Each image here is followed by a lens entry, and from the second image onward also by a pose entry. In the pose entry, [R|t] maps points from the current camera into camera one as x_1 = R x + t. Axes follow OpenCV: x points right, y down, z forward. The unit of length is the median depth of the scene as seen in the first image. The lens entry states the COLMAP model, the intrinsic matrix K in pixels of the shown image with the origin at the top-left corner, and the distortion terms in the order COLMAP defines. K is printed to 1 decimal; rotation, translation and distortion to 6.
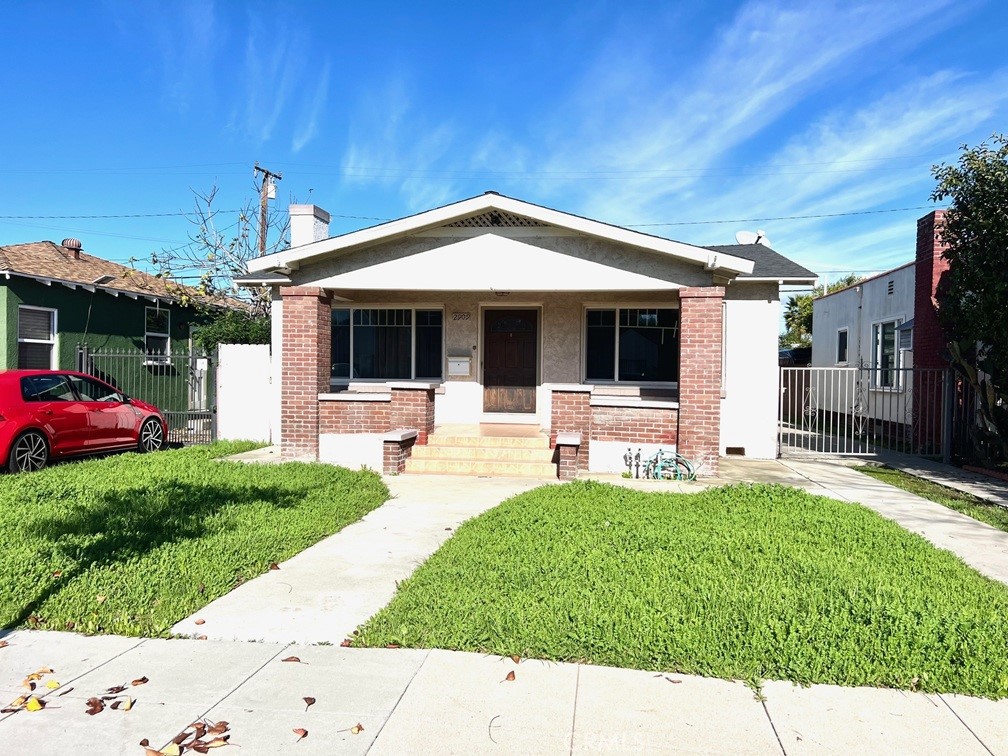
lens RADIAL K [[770.4, 0, 504.0], [0, 770.4, 378.0], [0, 0, 1]] dist [0.060126, -0.073314]
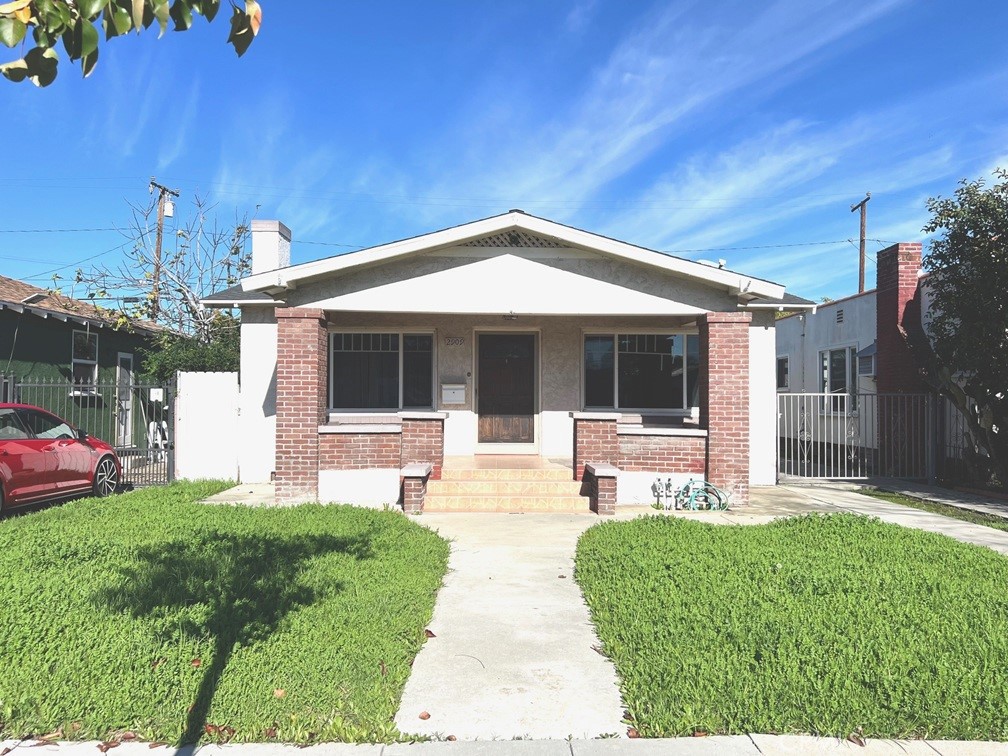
lens RADIAL K [[770.4, 0, 504.0], [0, 770.4, 378.0], [0, 0, 1]] dist [0.060126, -0.073314]
pose [[0.987252, -0.004152, 0.159108, -0.156040], [0.009706, 0.999370, -0.034146, -0.002596], [-0.158866, 0.035255, 0.986670, 0.064871]]
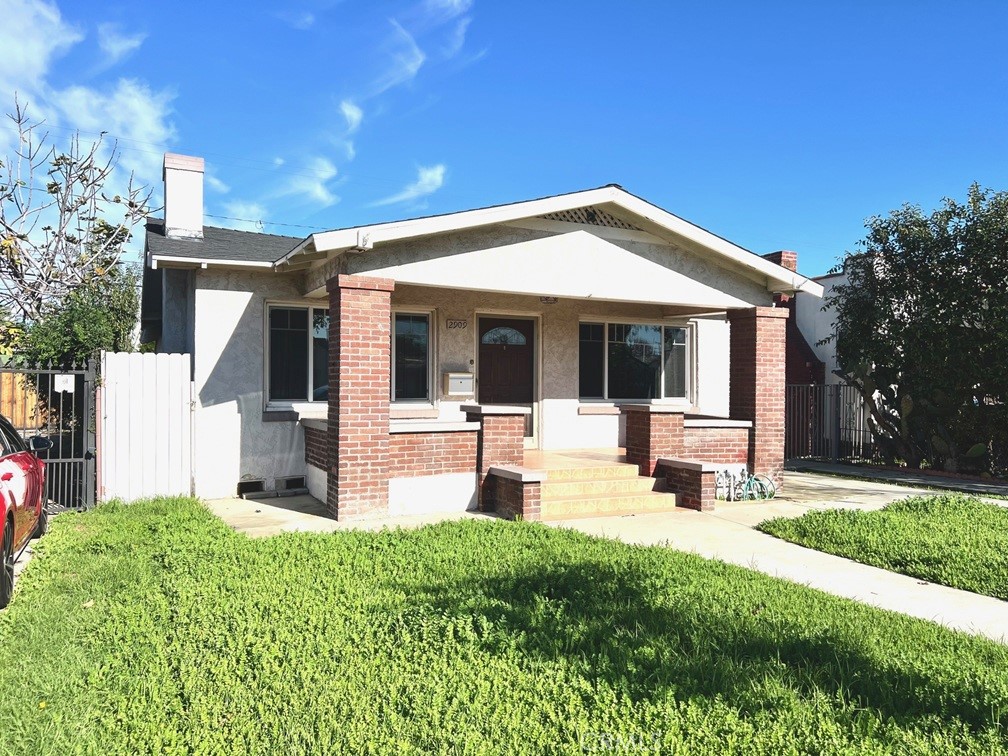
lens RADIAL K [[770.4, 0, 504.0], [0, 770.4, 378.0], [0, 0, 1]] dist [0.060126, -0.073314]
pose [[0.820885, -0.001397, 0.571092, -0.523415], [0.007785, 0.999931, -0.008744, -0.015182], [-0.571041, 0.011624, 0.820839, 0.308624]]
